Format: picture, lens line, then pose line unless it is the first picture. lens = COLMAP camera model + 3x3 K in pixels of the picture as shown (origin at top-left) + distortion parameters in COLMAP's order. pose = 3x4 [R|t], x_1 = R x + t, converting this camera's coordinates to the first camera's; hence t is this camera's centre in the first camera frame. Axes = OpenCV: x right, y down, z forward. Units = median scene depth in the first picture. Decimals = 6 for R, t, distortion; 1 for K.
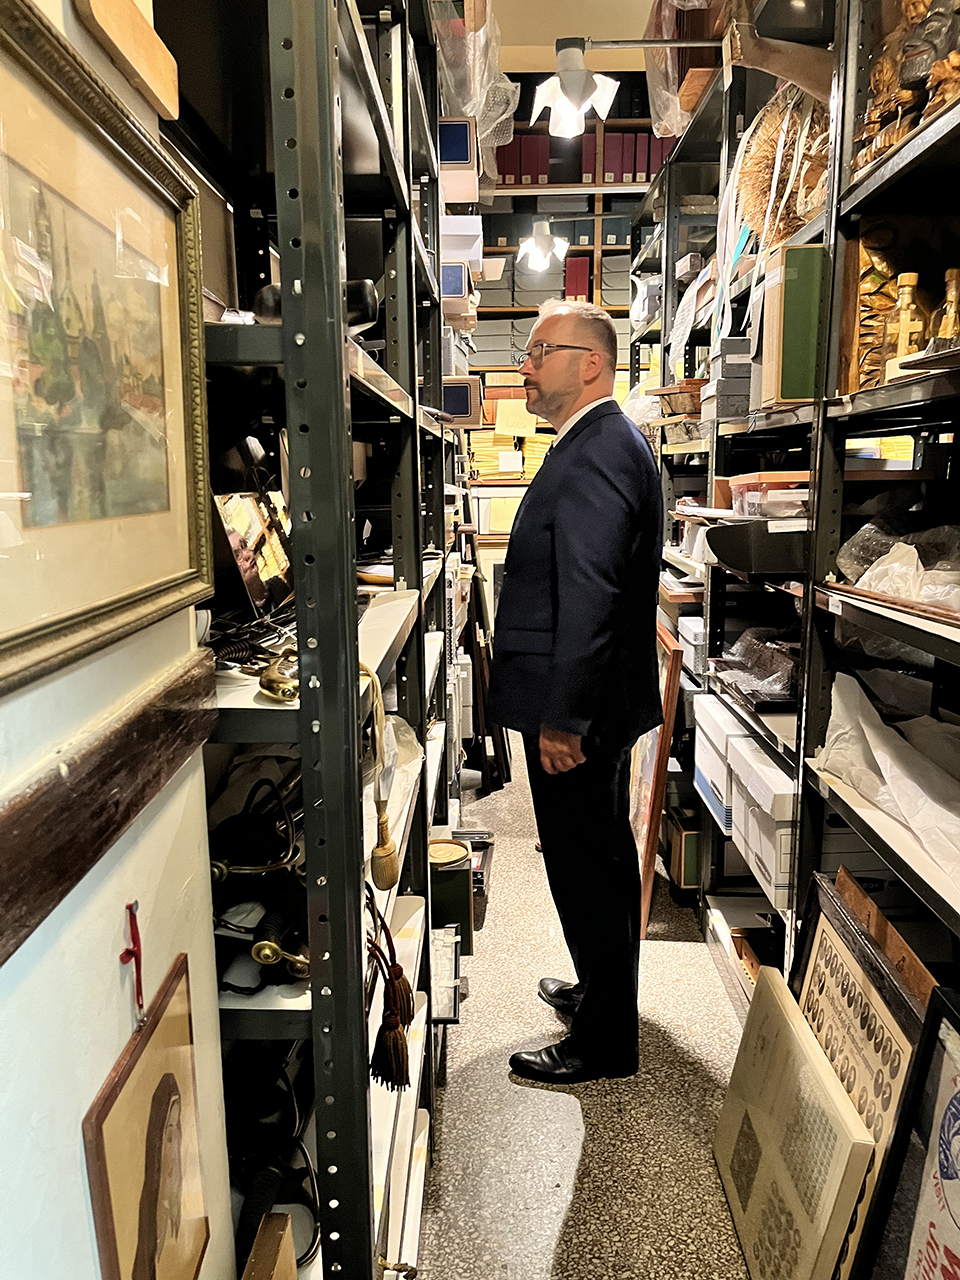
lens RADIAL K [[978.2, 0, 476.6], [0, 978.2, 640.7], [0, 0, 1]] dist [0.041448, -0.054104]
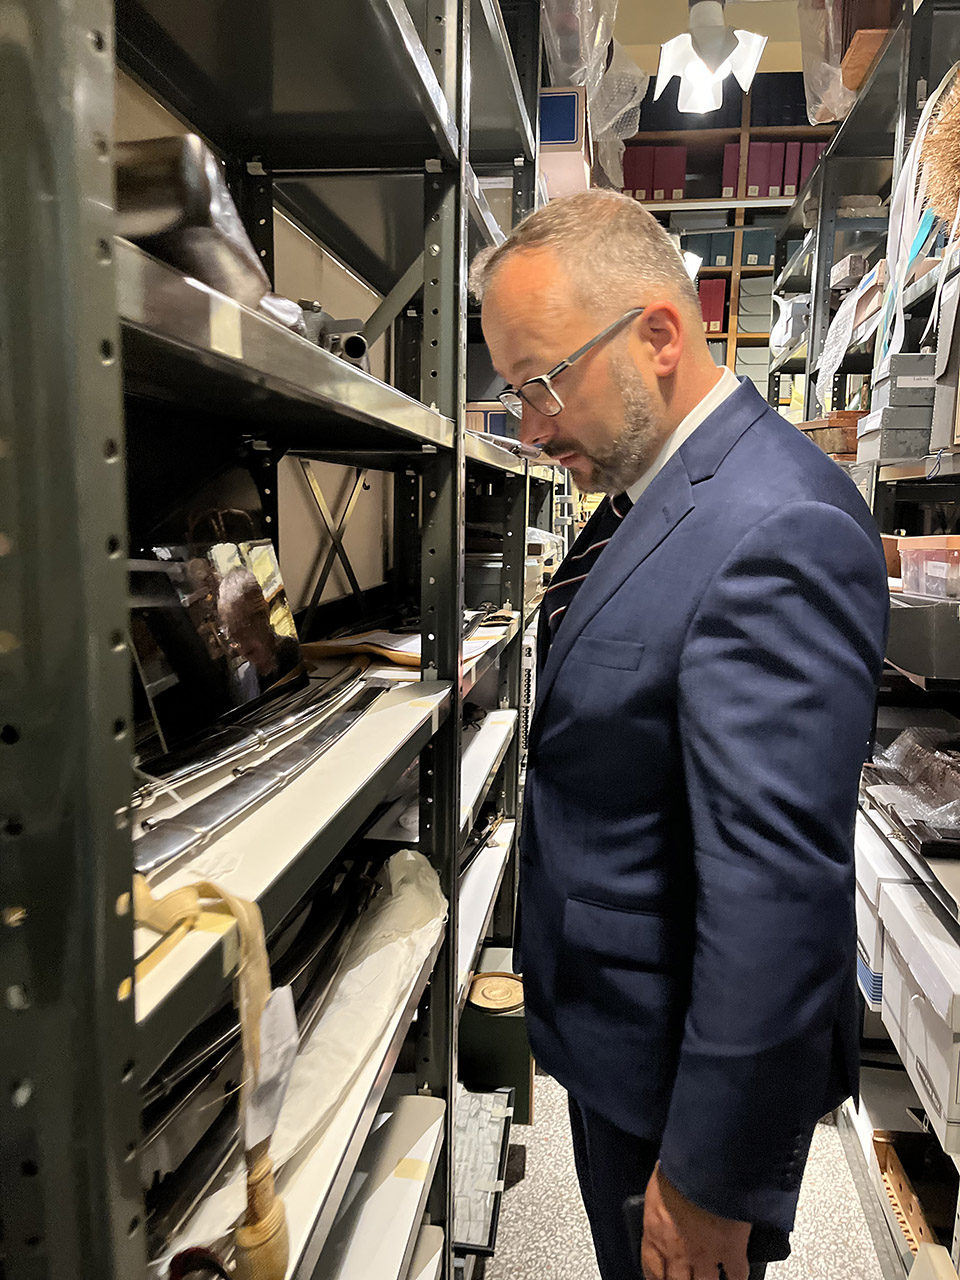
lens RADIAL K [[978.2, 0, 479.2], [0, 978.2, 642.3], [0, 0, 1]] dist [0.041448, -0.054104]
pose [[0.991459, 0.047231, -0.121567, 0.029775], [-0.051346, 0.998202, -0.030940, -0.037861], [0.119887, 0.036918, 0.992101, 0.177388]]
